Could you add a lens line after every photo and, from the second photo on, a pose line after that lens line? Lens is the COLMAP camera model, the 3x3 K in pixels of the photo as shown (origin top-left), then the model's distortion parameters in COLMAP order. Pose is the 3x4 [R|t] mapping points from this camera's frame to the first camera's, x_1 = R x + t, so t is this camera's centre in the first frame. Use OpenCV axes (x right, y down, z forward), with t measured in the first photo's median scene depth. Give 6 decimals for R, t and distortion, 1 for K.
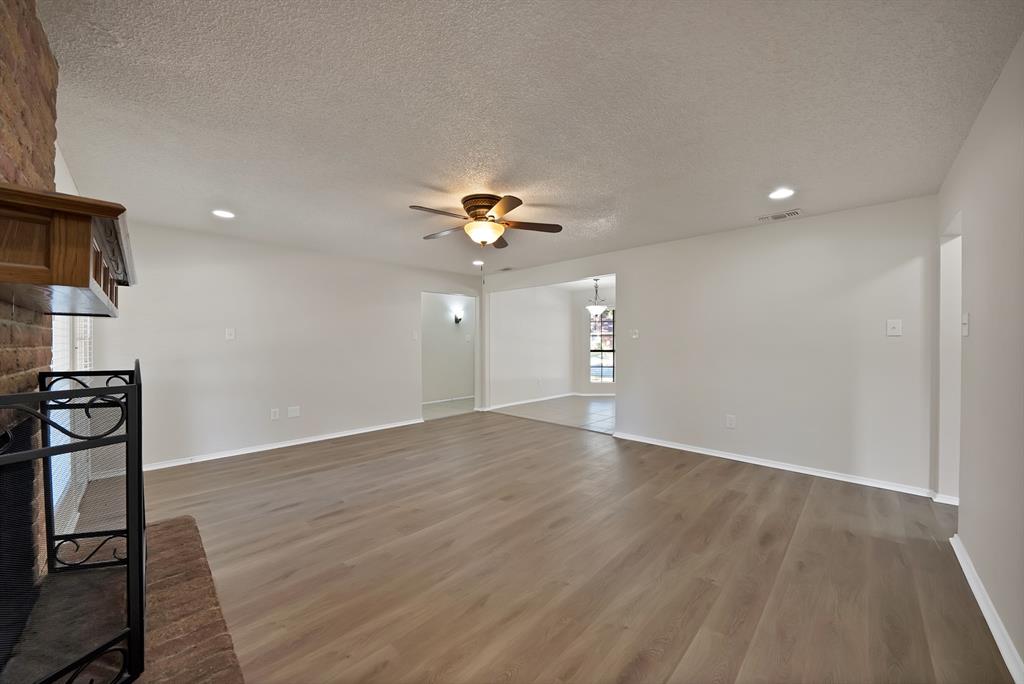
lens RADIAL K [[360.7, 0, 512.0], [0, 360.7, 342.0], [0, 0, 1]] dist [-0.036026, 0.000084]
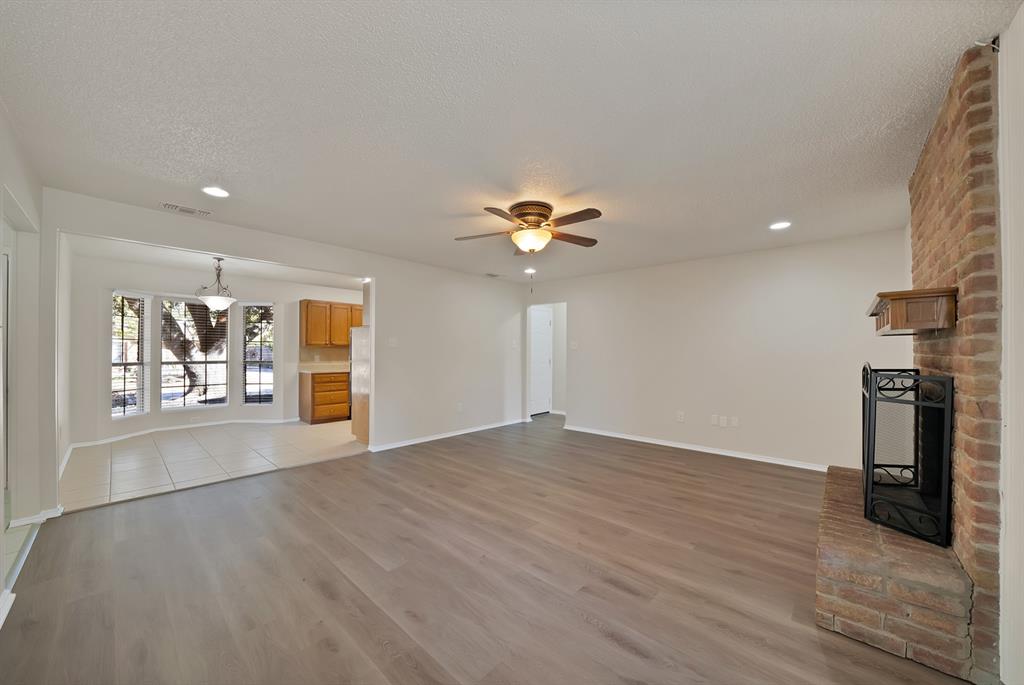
lens RADIAL K [[369.0, 0, 512.0], [0, 369.0, 342.5], [0, 0, 1]] dist [-0.017670, 0.000231]
pose [[-0.022006, 0.023403, 0.999484, -1.096408], [-0.006885, 0.999699, -0.023560, -0.001867], [-0.999734, -0.007400, -0.021838, 1.069962]]
